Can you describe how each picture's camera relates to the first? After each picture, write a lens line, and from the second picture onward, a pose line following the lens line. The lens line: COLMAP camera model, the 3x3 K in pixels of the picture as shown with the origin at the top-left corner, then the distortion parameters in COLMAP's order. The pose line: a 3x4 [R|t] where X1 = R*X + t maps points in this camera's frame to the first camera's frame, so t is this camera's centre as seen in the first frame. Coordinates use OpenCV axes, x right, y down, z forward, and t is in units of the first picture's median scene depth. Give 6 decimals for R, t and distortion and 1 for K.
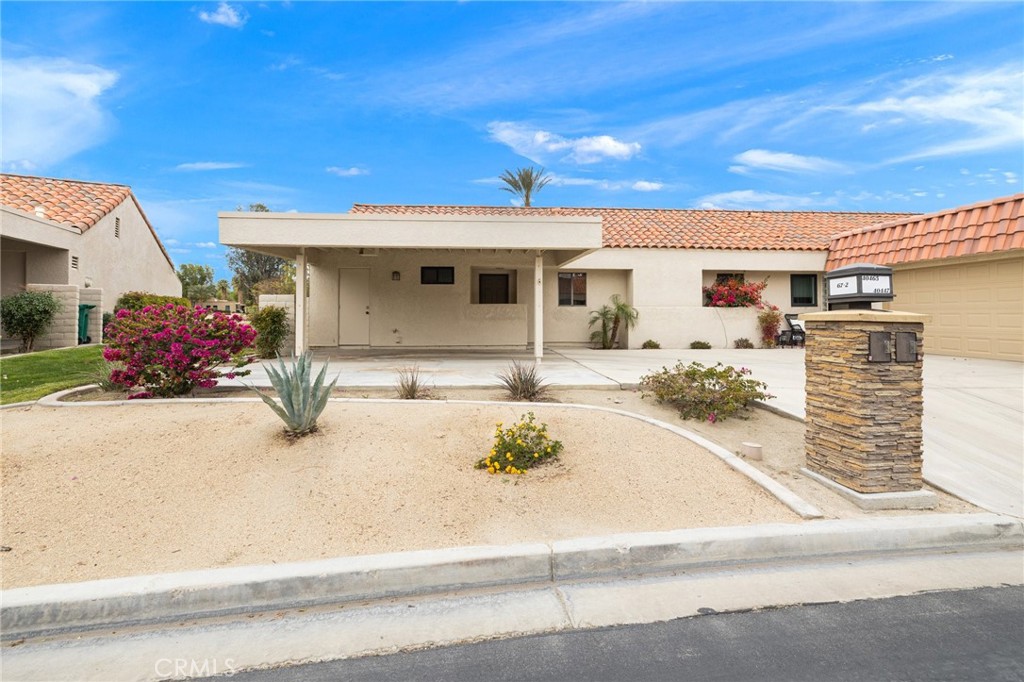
lens RADIAL K [[432.5, 0, 507.5], [0, 432.5, 336.3], [0, 0, 1]] dist [0.001007, 0.000135]
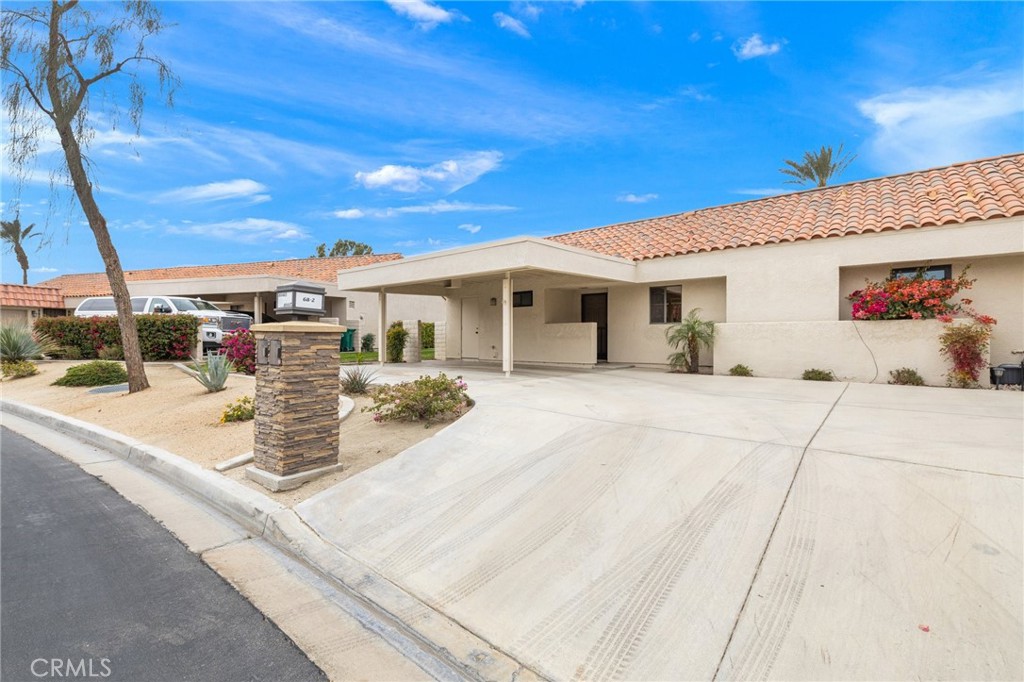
lens RADIAL K [[432.2, 0, 511.5], [0, 432.2, 337.9], [0, 0, 1]] dist [0.001190, -0.000276]
pose [[0.732470, 0.001056, -0.680799, 0.560177], [-0.032562, 0.998909, -0.033484, 0.000210], [0.680021, 0.046694, 0.731705, 0.140426]]
